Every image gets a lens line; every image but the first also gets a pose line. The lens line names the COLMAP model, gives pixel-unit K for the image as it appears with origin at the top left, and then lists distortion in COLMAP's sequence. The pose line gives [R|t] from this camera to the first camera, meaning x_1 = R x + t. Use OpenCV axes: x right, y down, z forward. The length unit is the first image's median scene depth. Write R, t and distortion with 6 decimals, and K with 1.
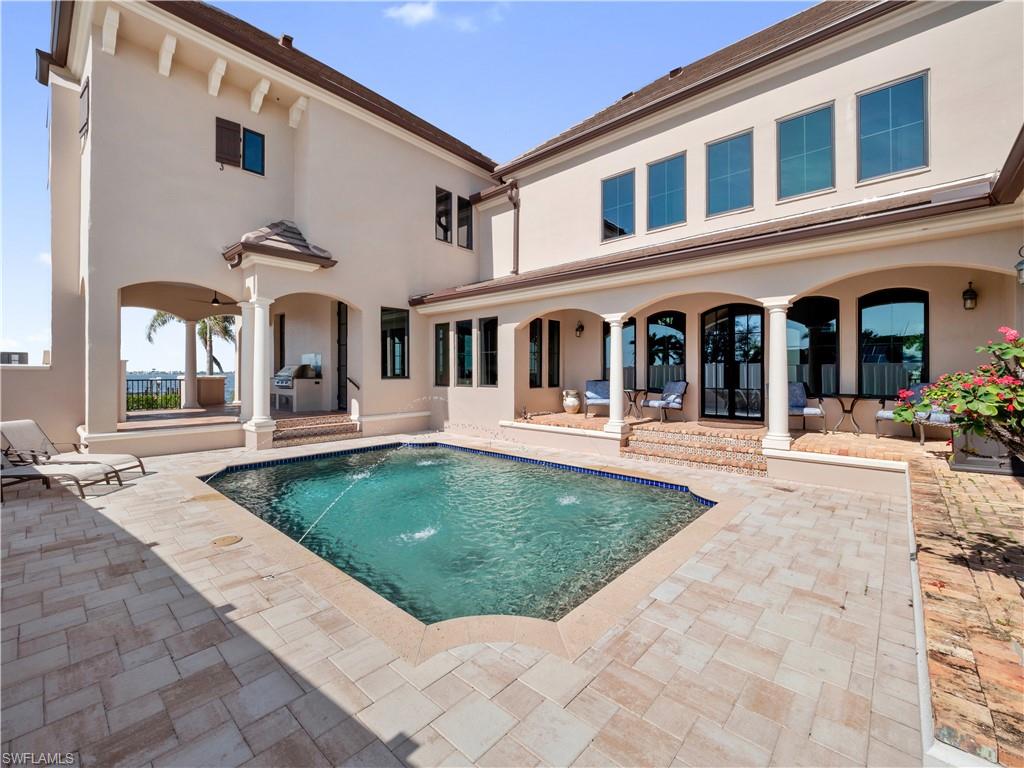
lens RADIAL K [[432.7, 0, 501.6], [0, 432.7, 379.5], [0, 0, 1]] dist [-0.000313, 0.000090]
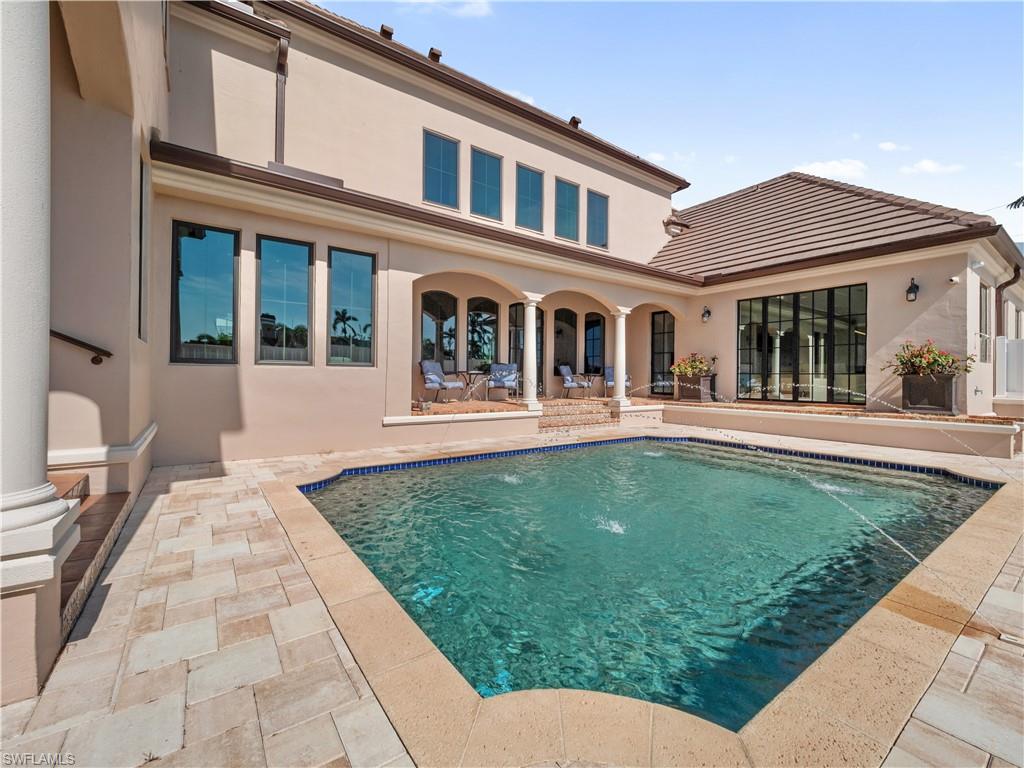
lens RADIAL K [[432.7, 0, 501.6], [0, 432.7, 379.5], [0, 0, 1]] dist [-0.000313, 0.000090]
pose [[0.211961, -0.006439, 0.977257, -0.622534], [-0.002252, 0.999972, 0.007077, 0.035487], [-0.977276, -0.003701, 0.211940, 0.709962]]
